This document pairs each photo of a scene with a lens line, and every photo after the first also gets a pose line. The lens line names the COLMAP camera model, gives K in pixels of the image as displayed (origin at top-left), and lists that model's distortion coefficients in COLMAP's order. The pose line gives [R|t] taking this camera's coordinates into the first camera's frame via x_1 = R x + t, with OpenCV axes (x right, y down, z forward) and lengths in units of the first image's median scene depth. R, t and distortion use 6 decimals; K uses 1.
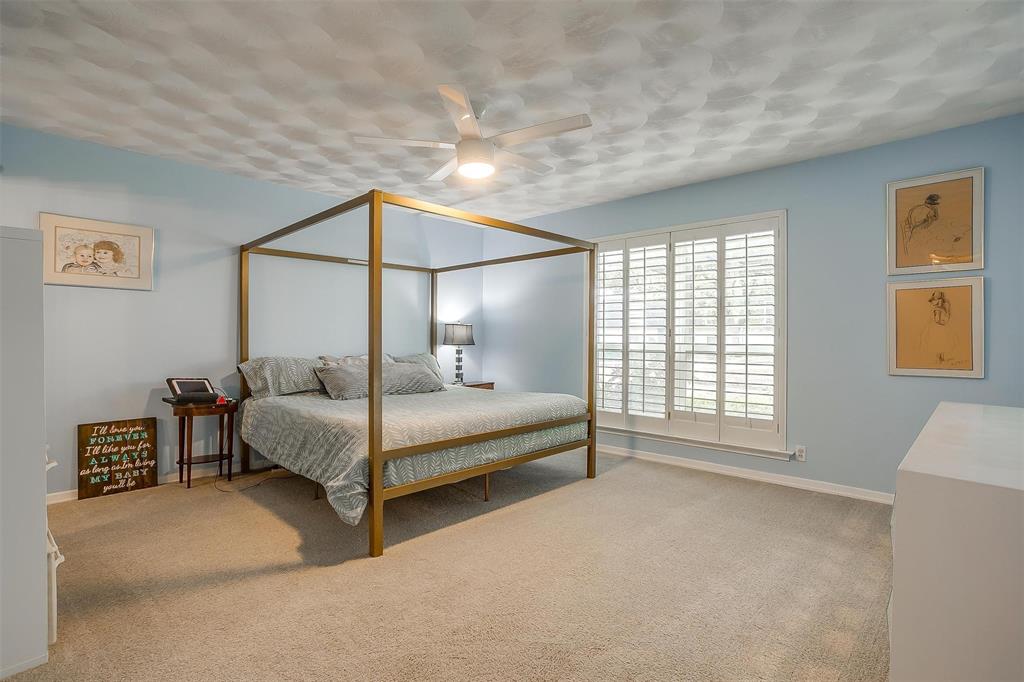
lens RADIAL K [[522.7, 0, 504.6], [0, 522.7, 338.9], [0, 0, 1]] dist [-0.052710, 0.032905]
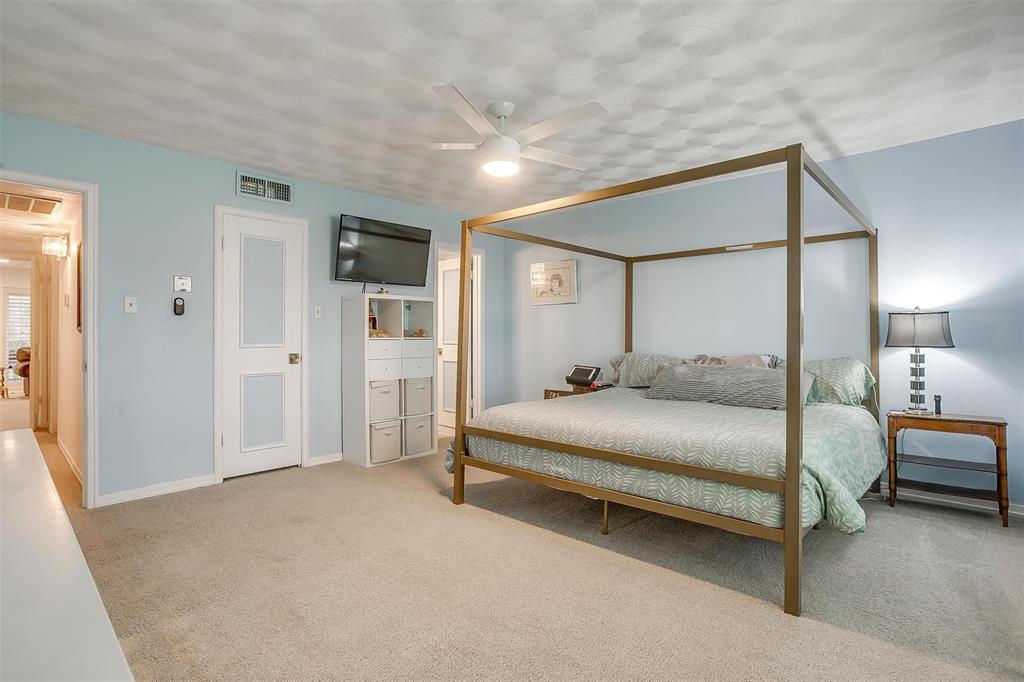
lens RADIAL K [[522.7, 0, 504.6], [0, 522.7, 338.9], [0, 0, 1]] dist [-0.052710, 0.032905]
pose [[-0.025019, 0.001707, -0.999686, 0.734740], [-0.000438, 0.999998, 0.001719, 0.002447], [0.999687, 0.000481, -0.025018, 0.804598]]
